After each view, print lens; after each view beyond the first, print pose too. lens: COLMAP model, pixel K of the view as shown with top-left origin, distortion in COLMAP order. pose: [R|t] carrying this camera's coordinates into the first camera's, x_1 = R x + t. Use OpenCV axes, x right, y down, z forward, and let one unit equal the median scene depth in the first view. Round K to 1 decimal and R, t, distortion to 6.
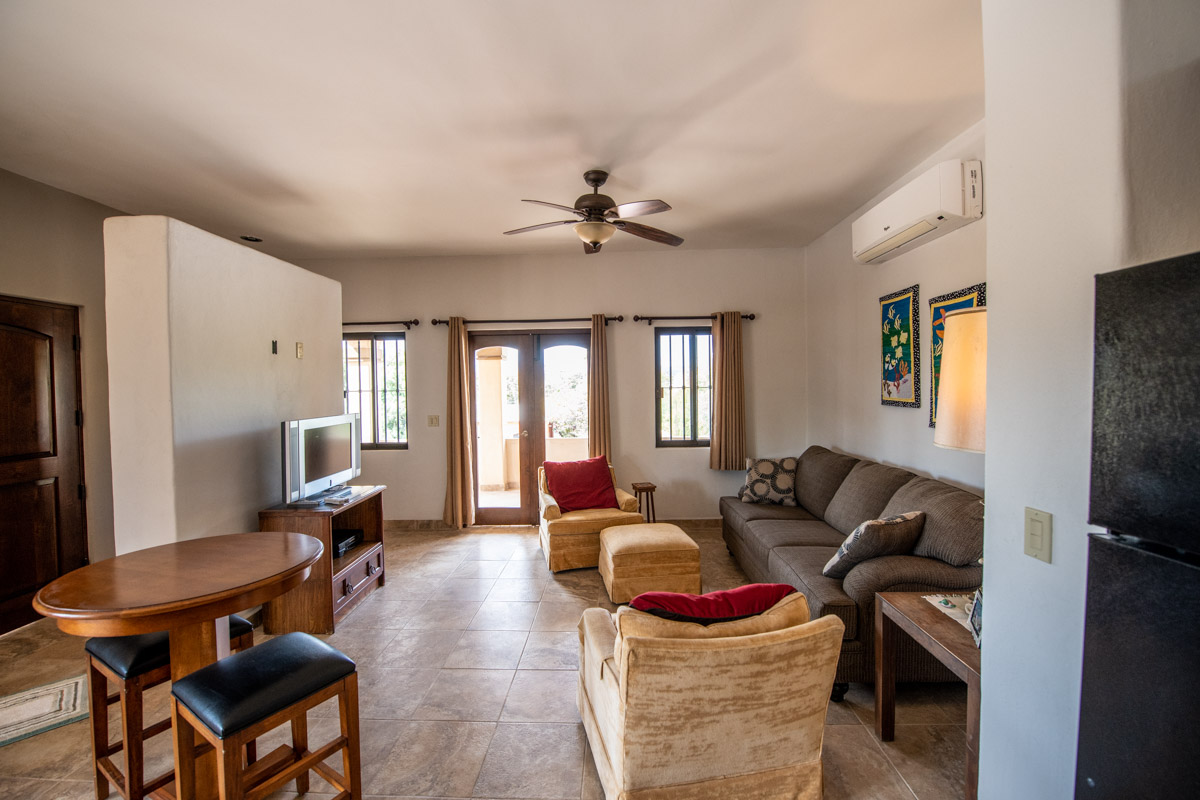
lens RADIAL K [[481.1, 0, 602.0], [0, 481.1, 397.6], [0, 0, 1]] dist [-0.003547, -0.006978]
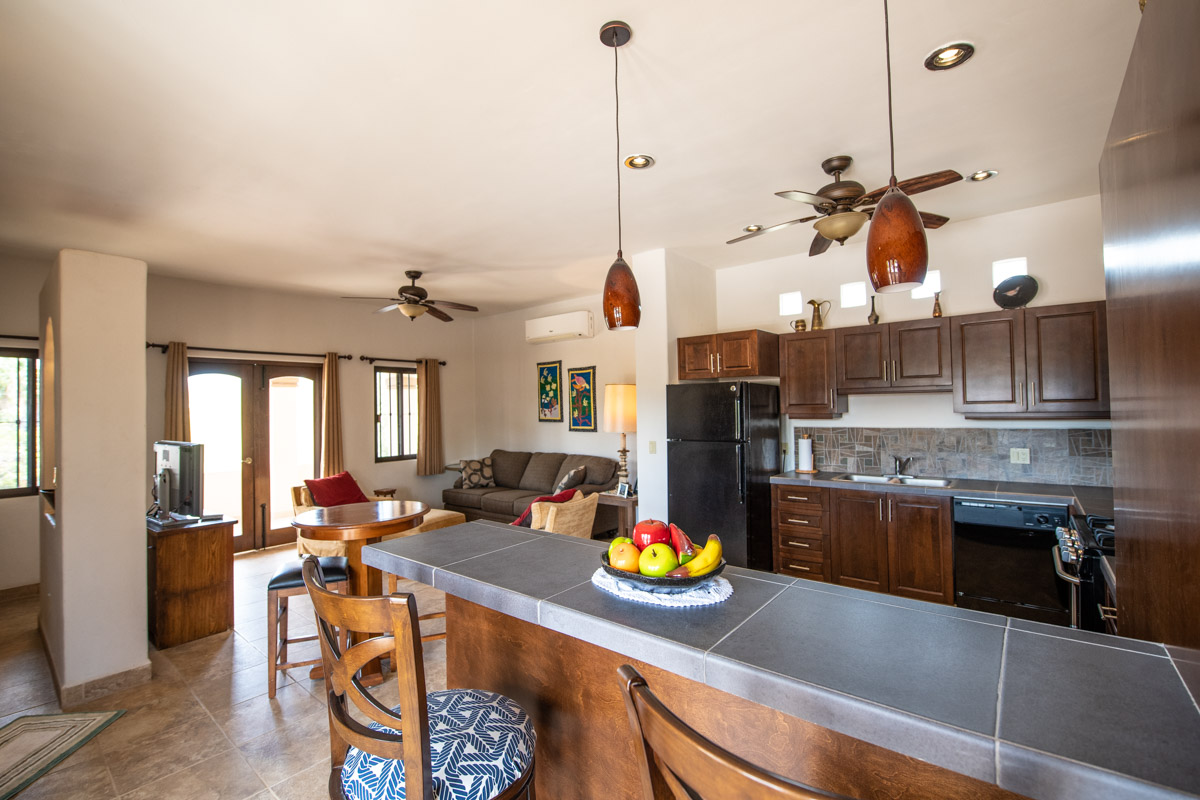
lens RADIAL K [[520.4, 0, 600.0], [0, 520.4, 400.0], [0, 0, 1]] dist [-0.000933, -0.000191]
pose [[0.615258, 0.013170, 0.788216, -0.761508], [0.030693, 0.998702, -0.040645, 0.018190], [-0.787728, 0.049200, 0.614056, -0.363577]]
